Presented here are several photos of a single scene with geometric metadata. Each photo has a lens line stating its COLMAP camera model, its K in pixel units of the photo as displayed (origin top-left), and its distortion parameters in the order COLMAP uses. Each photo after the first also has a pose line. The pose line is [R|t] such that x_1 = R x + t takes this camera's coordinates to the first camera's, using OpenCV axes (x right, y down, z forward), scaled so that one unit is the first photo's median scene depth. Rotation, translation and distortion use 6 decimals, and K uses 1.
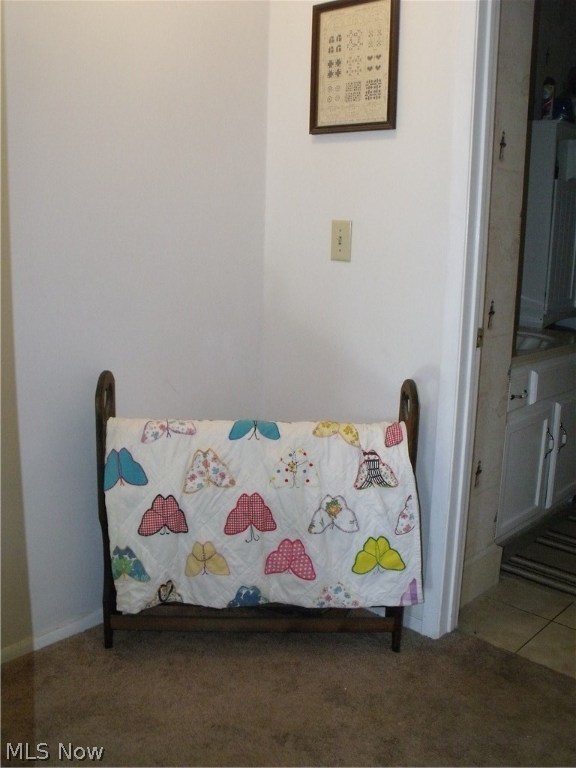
lens RADIAL K [[770.6, 0, 287.4], [0, 770.6, 382.9], [0, 0, 1]] dist [-0.096386, 0.000000]
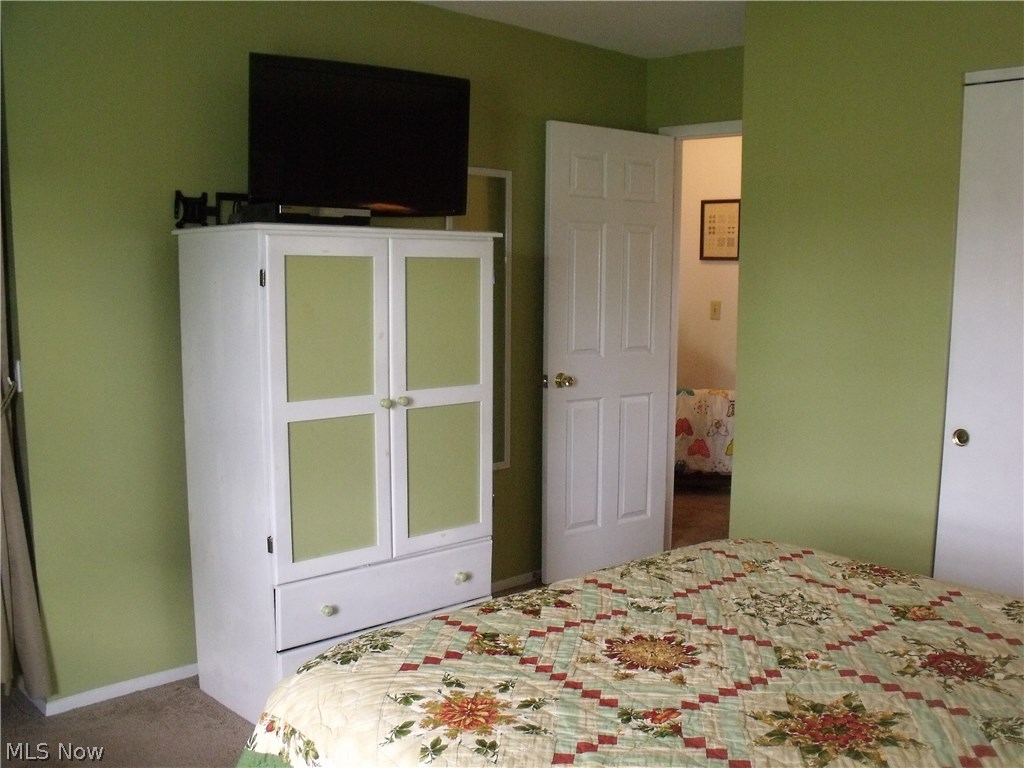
lens RADIAL K [[1027.5, 0, 515.8], [0, 1027.5, 387.6], [0, 0, 1]] dist [-0.096386, 0.000000]
pose [[0.998355, -0.001979, -0.057293, -0.370559], [-0.003138, 0.996018, -0.089100, 0.325001], [0.057241, 0.089134, 0.994374, -2.114945]]
